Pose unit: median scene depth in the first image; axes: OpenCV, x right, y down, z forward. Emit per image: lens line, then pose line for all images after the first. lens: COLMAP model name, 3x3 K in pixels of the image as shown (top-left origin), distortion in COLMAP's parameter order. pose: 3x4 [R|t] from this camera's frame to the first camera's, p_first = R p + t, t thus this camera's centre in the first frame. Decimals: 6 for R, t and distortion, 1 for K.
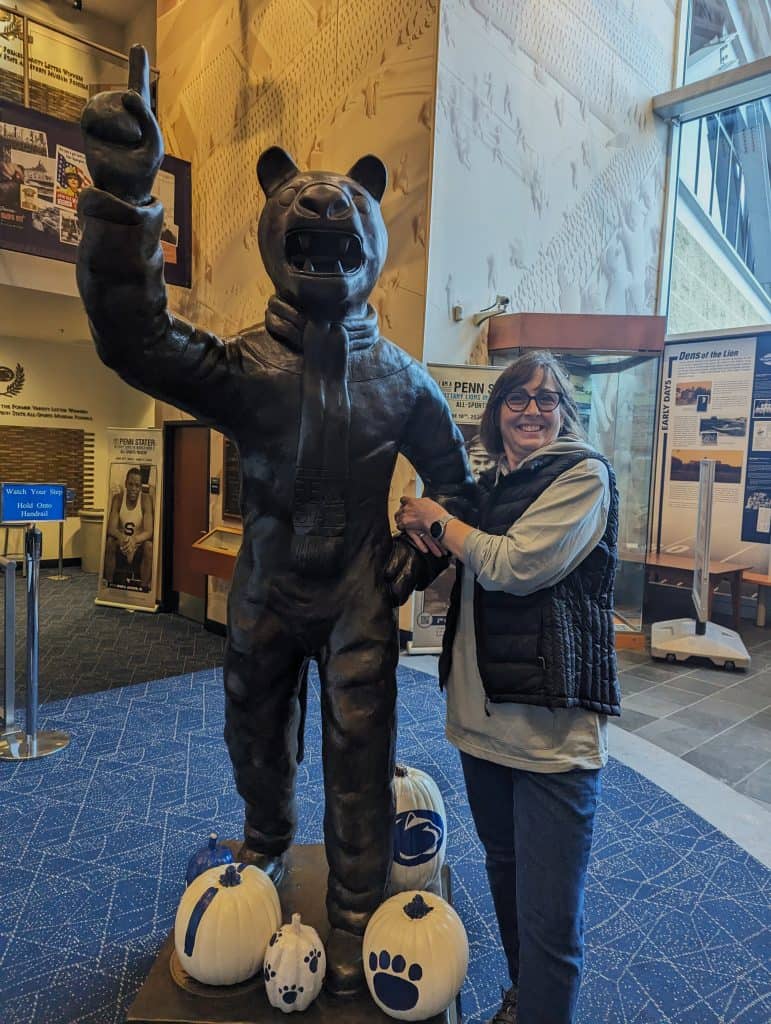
lens RADIAL K [[727.7, 0, 389.5], [0, 727.7, 511.9], [0, 0, 1]] dist [0.042576, -0.030576]
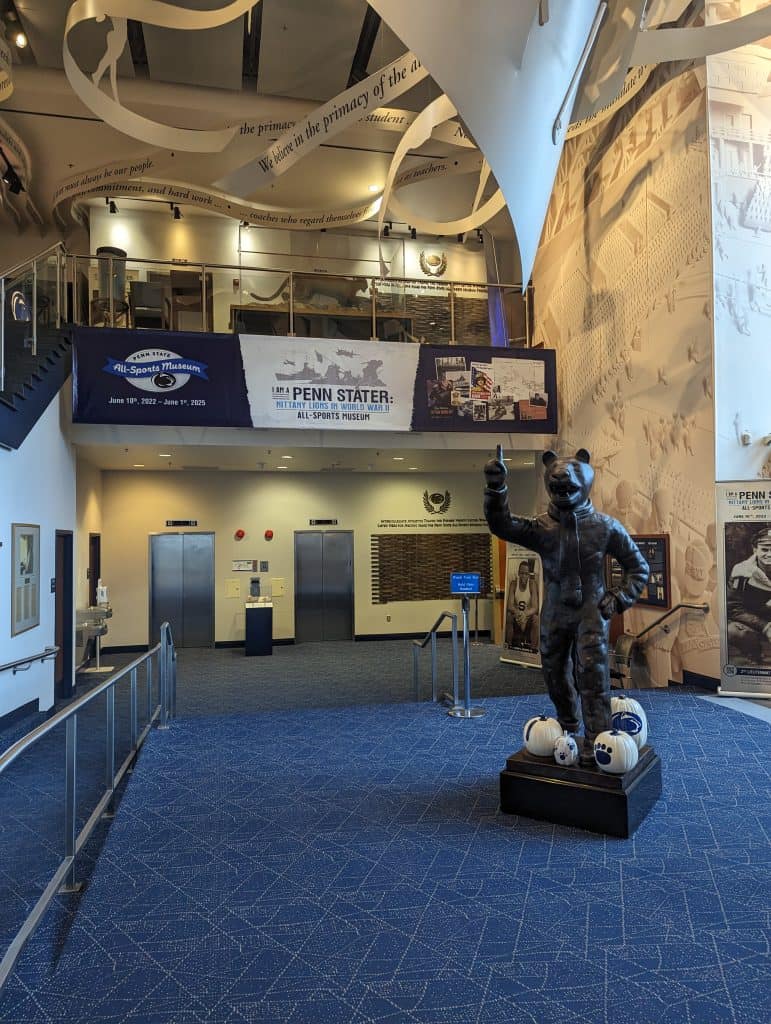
lens RADIAL K [[727.7, 0, 384.8], [0, 727.7, 513.0], [0, 0, 1]] dist [0.042576, -0.030576]
pose [[0.856705, -0.066525, -0.511500, 0.206220], [0.004802, 0.992634, -0.121058, 0.022151], [0.515785, 0.101254, 0.850713, -0.479315]]
